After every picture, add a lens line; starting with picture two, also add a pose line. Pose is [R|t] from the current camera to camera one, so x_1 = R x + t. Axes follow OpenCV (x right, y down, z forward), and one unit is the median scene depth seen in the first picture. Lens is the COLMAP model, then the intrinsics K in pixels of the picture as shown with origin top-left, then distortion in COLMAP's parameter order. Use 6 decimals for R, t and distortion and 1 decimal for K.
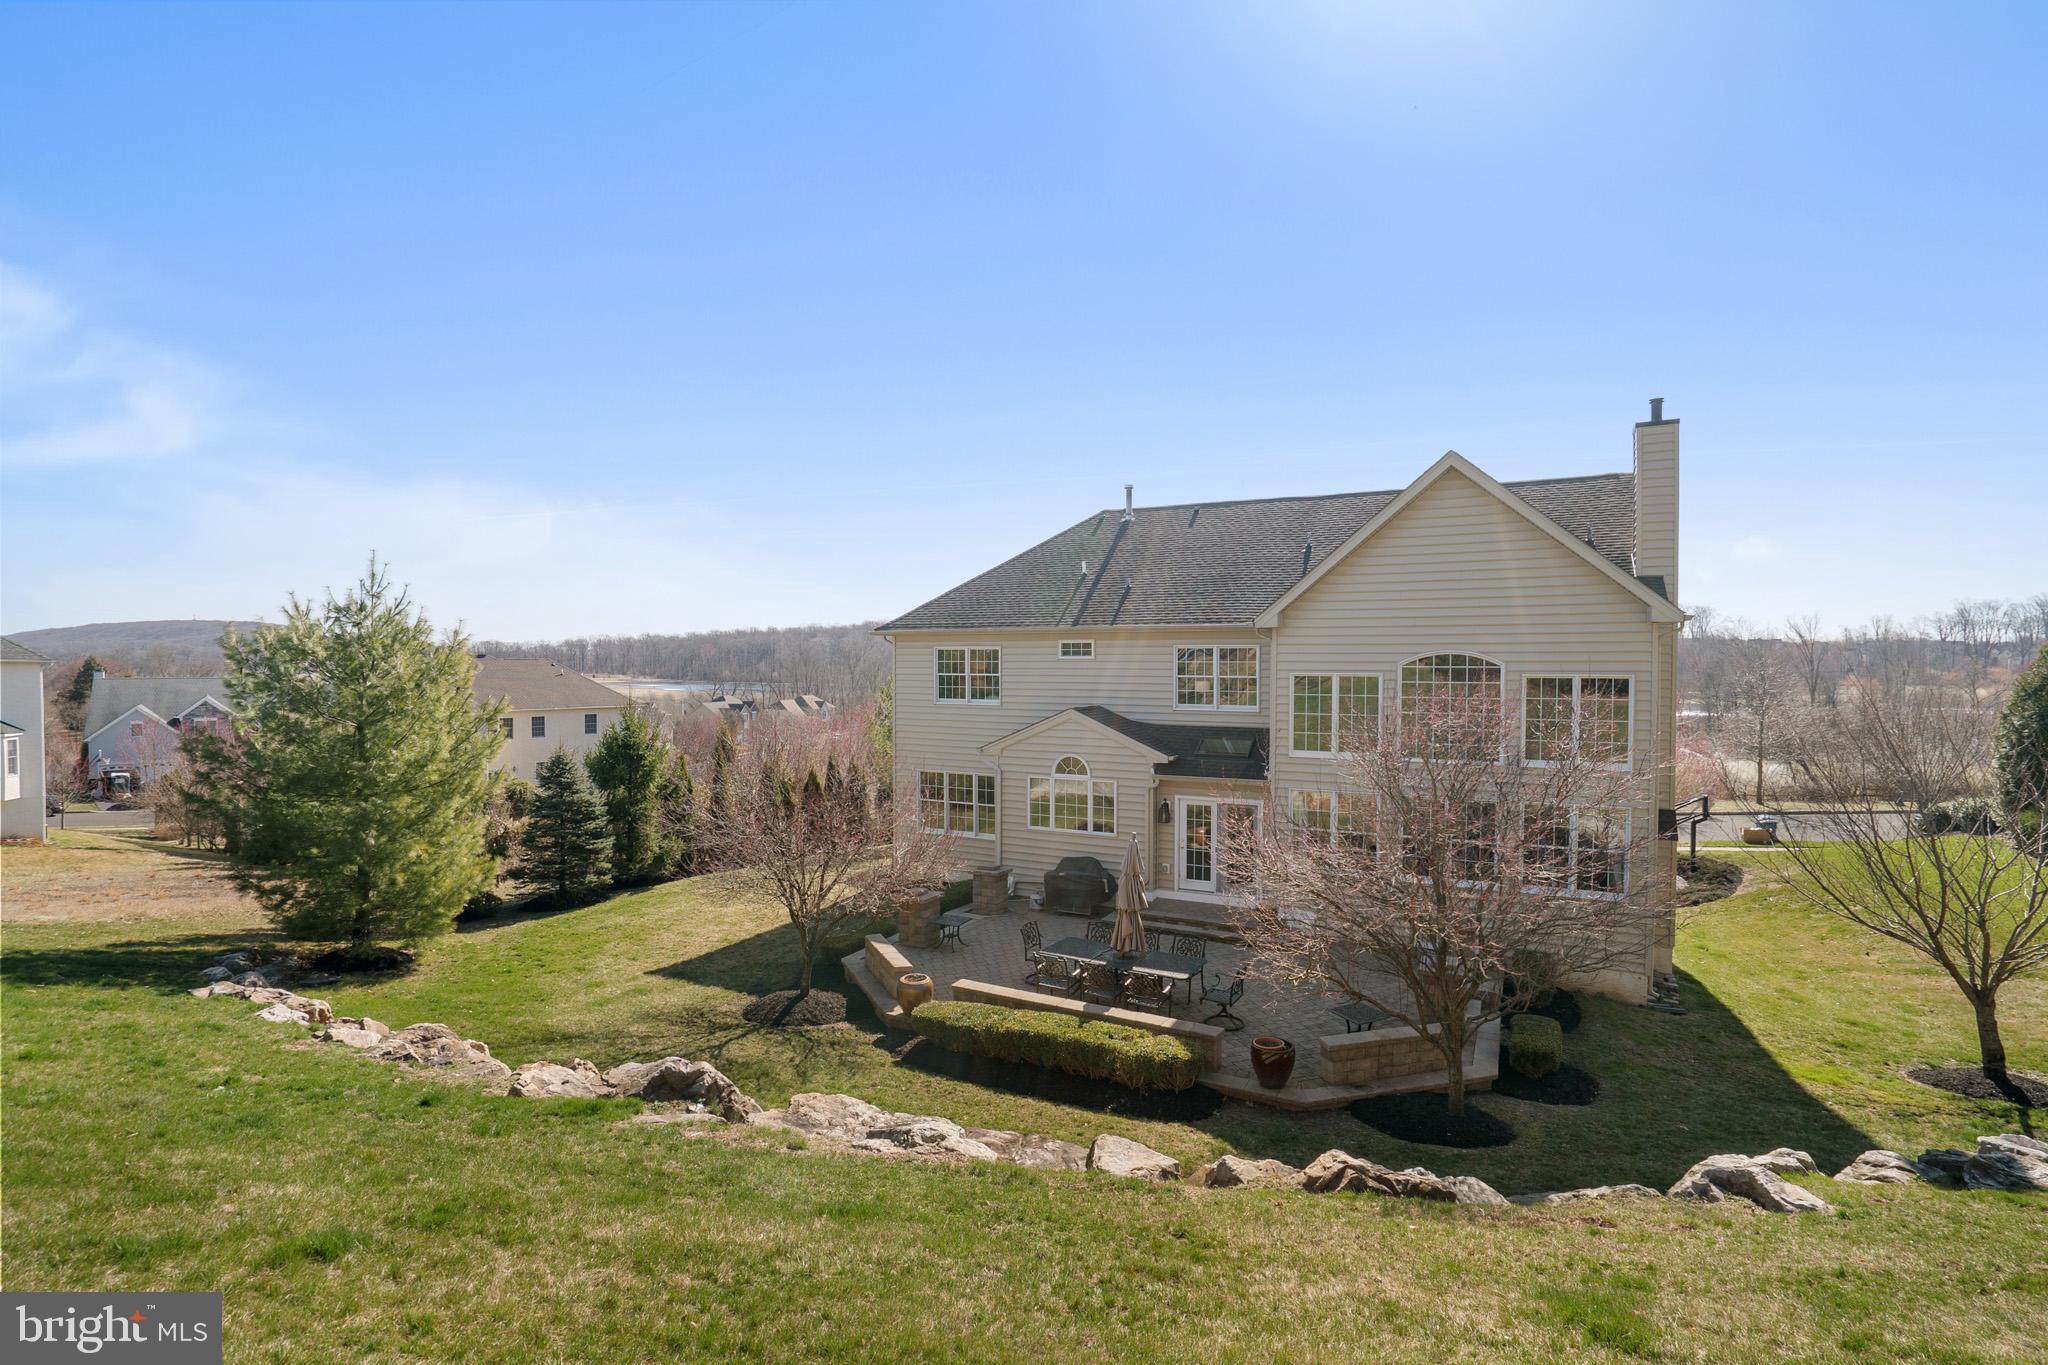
lens RADIAL K [[953.4, 0, 1009.0], [0, 953.4, 676.1], [0, 0, 1]] dist [-0.043077, 0.000533]
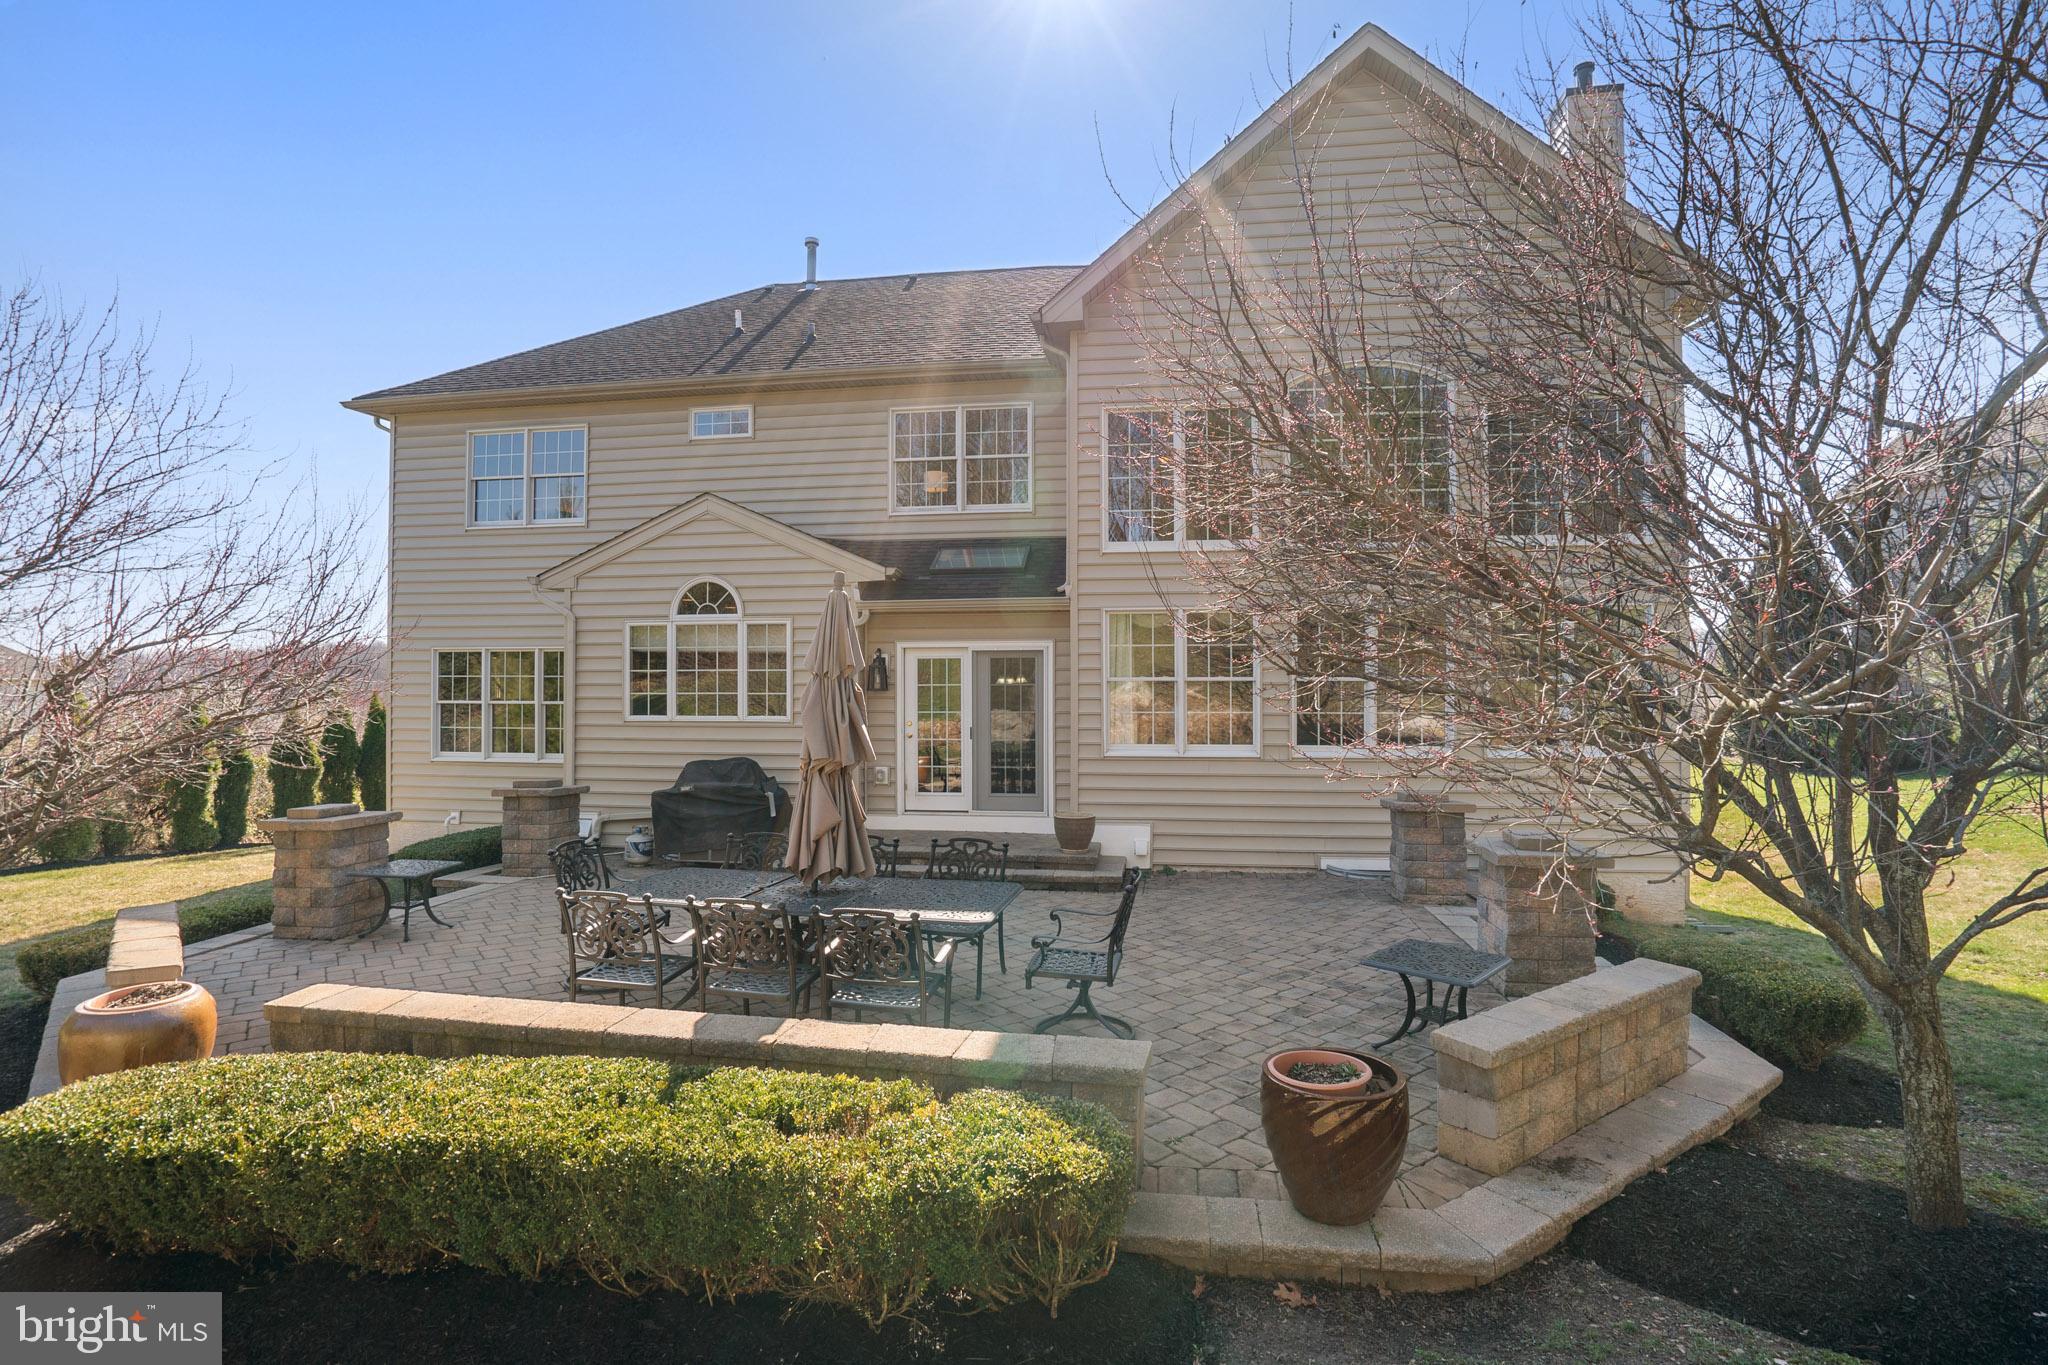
lens RADIAL K [[953.4, 0, 1009.0], [0, 953.4, 676.1], [0, 0, 1]] dist [-0.043077, 0.000533]
pose [[0.942180, 0.004654, 0.335074, 0.053494], [0.005883, 0.999520, -0.030426, 0.181732], [-0.335055, 0.030638, 0.941700, 0.499610]]
